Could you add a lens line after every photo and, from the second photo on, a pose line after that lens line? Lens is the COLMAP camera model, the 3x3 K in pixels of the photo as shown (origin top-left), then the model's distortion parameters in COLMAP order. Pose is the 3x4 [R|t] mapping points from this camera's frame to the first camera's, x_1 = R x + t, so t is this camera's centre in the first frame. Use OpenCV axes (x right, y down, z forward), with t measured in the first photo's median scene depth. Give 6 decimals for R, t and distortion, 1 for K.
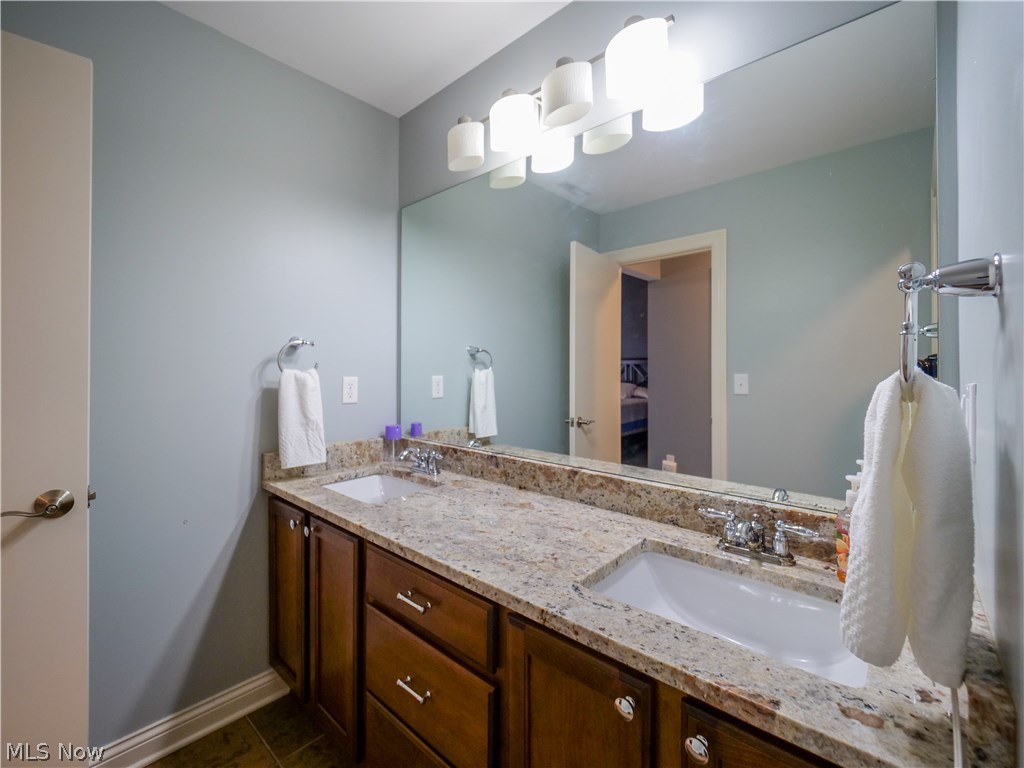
lens RADIAL K [[432.3, 0, 485.5], [0, 432.3, 371.7], [0, 0, 1]] dist [-0.001643, -0.000252]
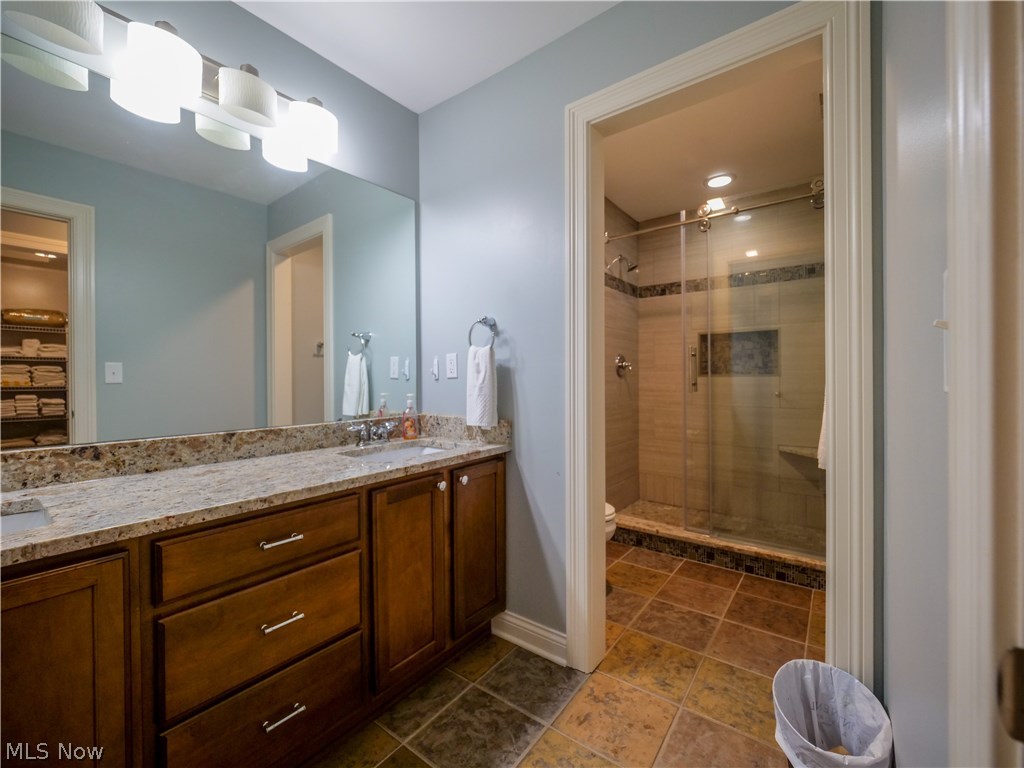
lens RADIAL K [[432.3, 0, 513.3], [0, 432.3, 380.0], [0, 0, 1]] dist [-0.001643, -0.000252]
pose [[-0.077408, -0.006229, 0.996980, -0.950356], [0.005618, 0.999962, 0.006684, 0.092218], [-0.996984, 0.006119, -0.077370, 0.373983]]
